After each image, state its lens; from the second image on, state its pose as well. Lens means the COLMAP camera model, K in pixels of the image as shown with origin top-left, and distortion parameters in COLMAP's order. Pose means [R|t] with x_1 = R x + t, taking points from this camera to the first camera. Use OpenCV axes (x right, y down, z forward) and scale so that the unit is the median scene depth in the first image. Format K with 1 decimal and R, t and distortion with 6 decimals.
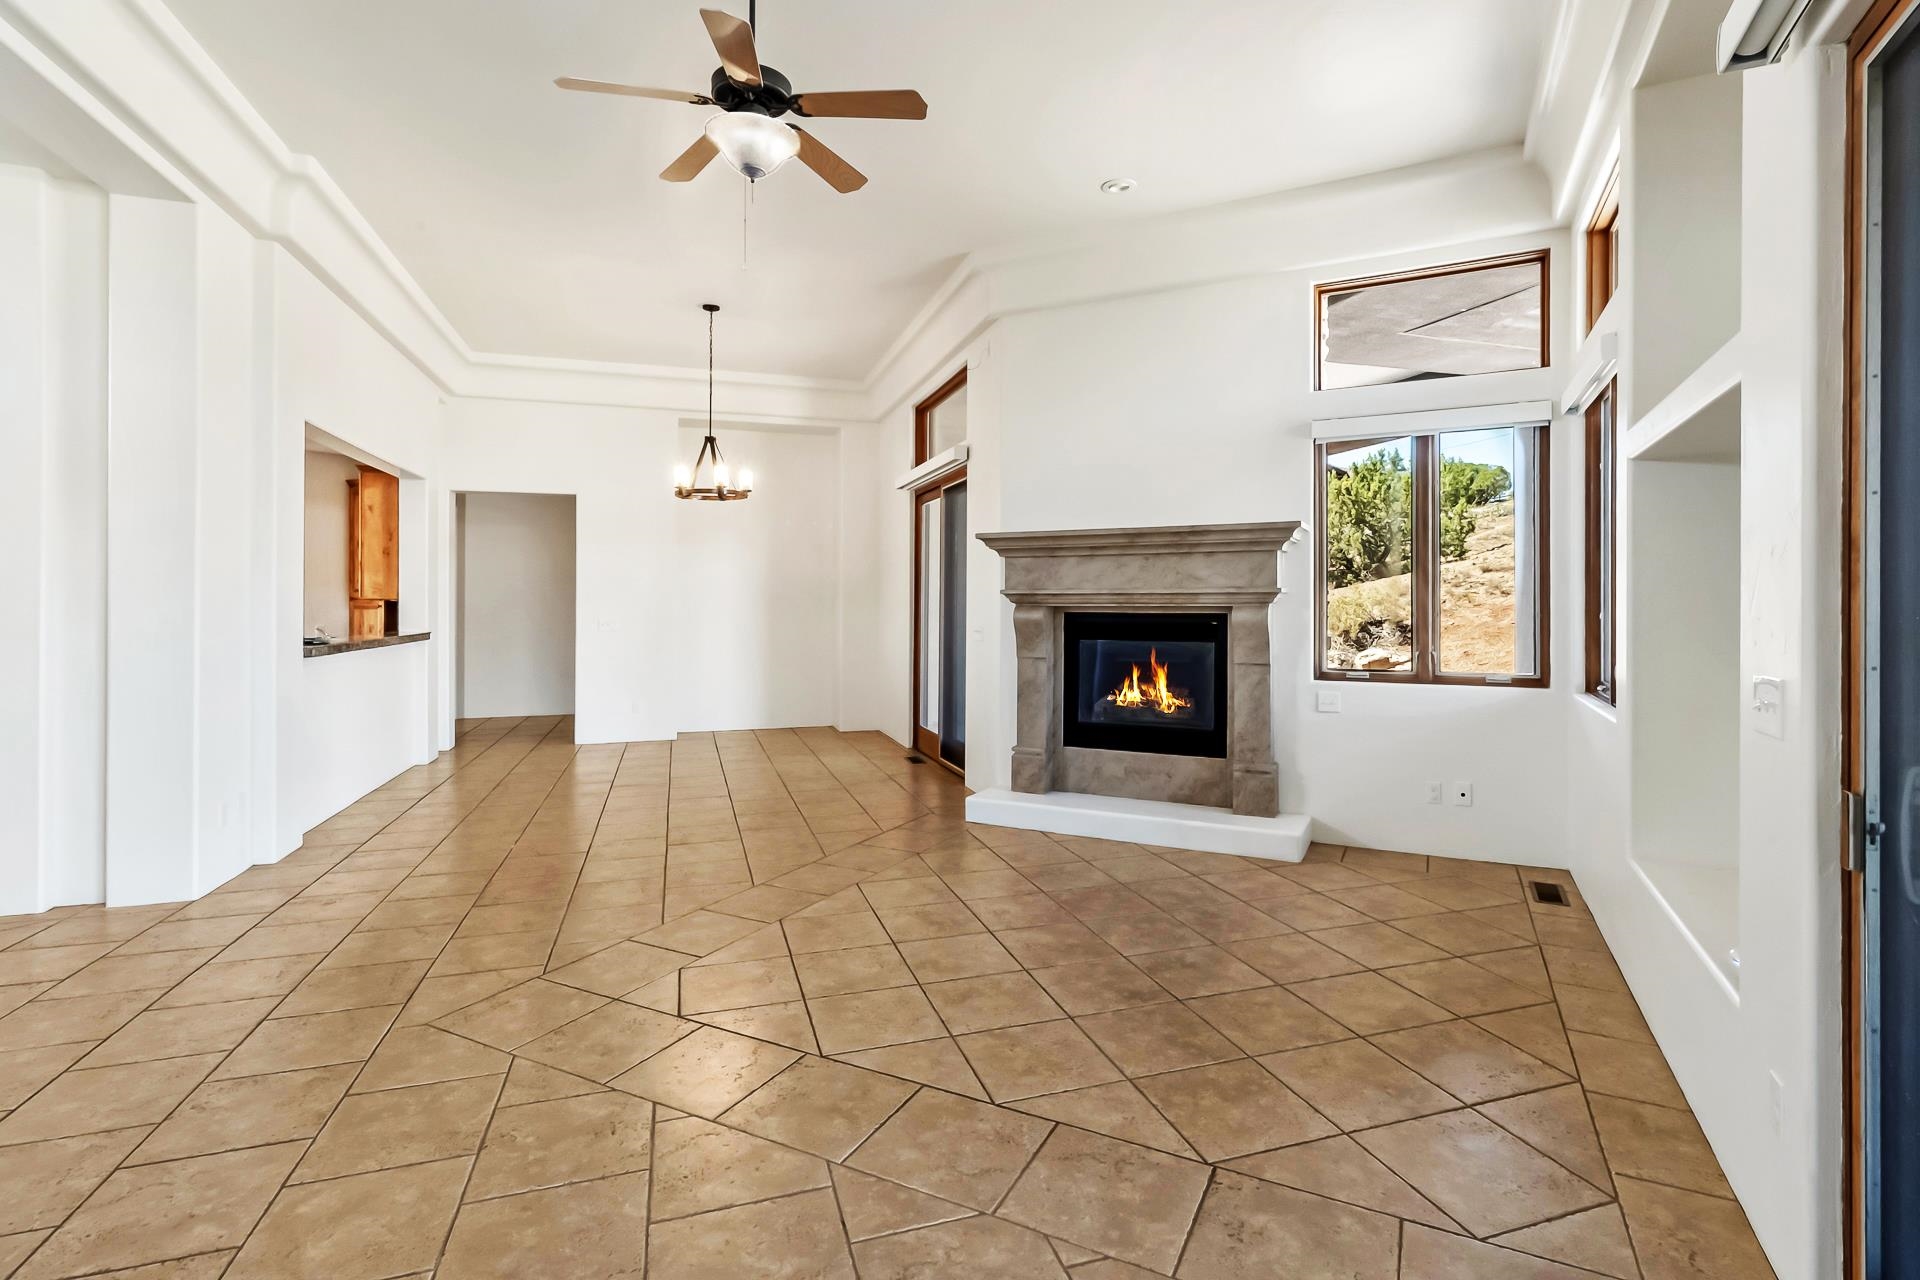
lens RADIAL K [[890.6, 0, 973.8], [0, 890.6, 599.6], [0, 0, 1]] dist [-0.000563, 0.000136]
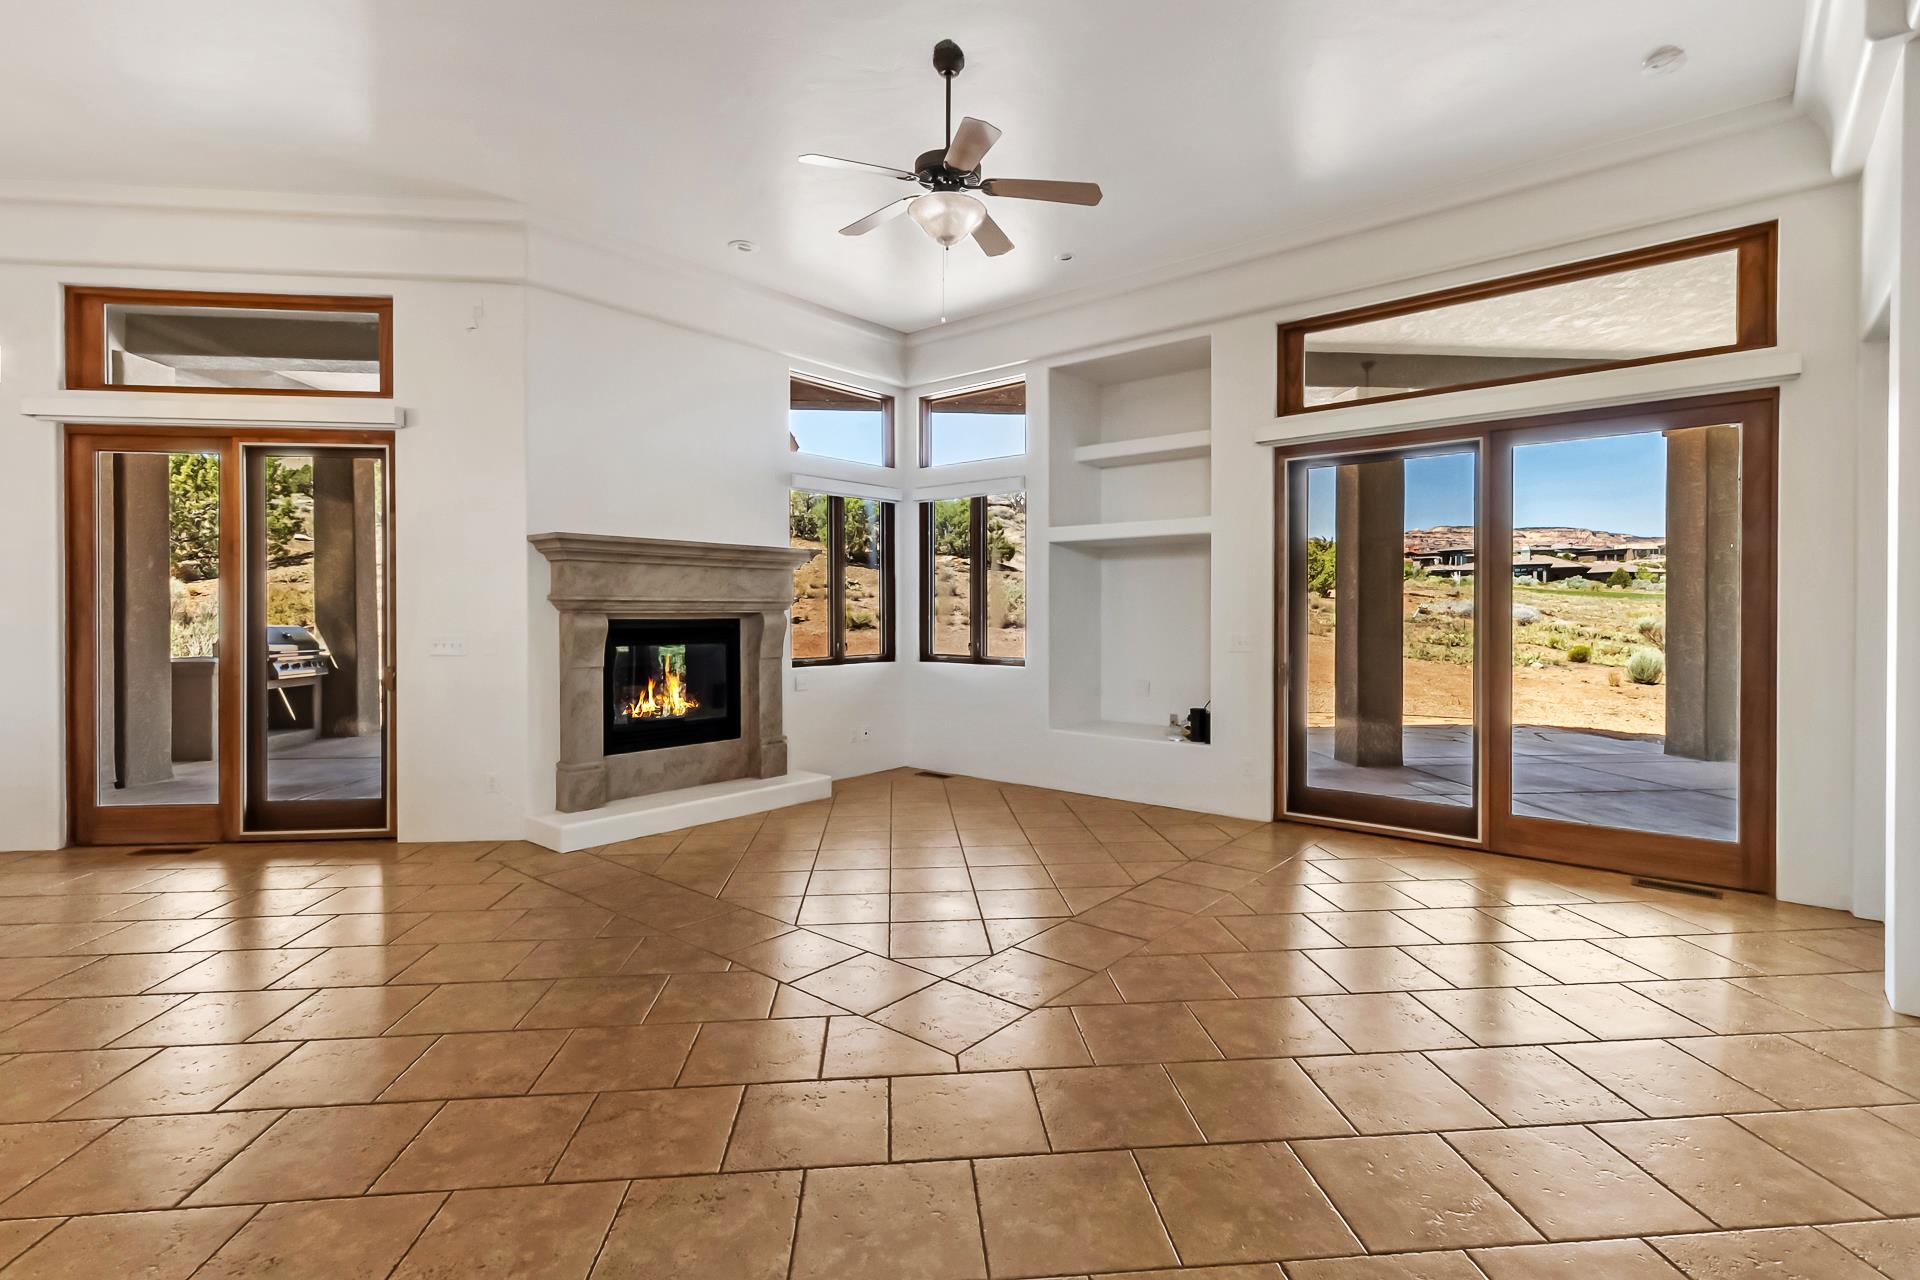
lens RADIAL K [[890.6, 0, 959.8], [0, 890.6, 627.9], [0, 0, 1]] dist [-0.000563, 0.000136]
pose [[0.243044, -0.018380, 0.969841, -0.805989], [-0.002451, 0.999806, 0.019562, 0.003526], [-0.970012, -0.007132, 0.242952, 0.408163]]
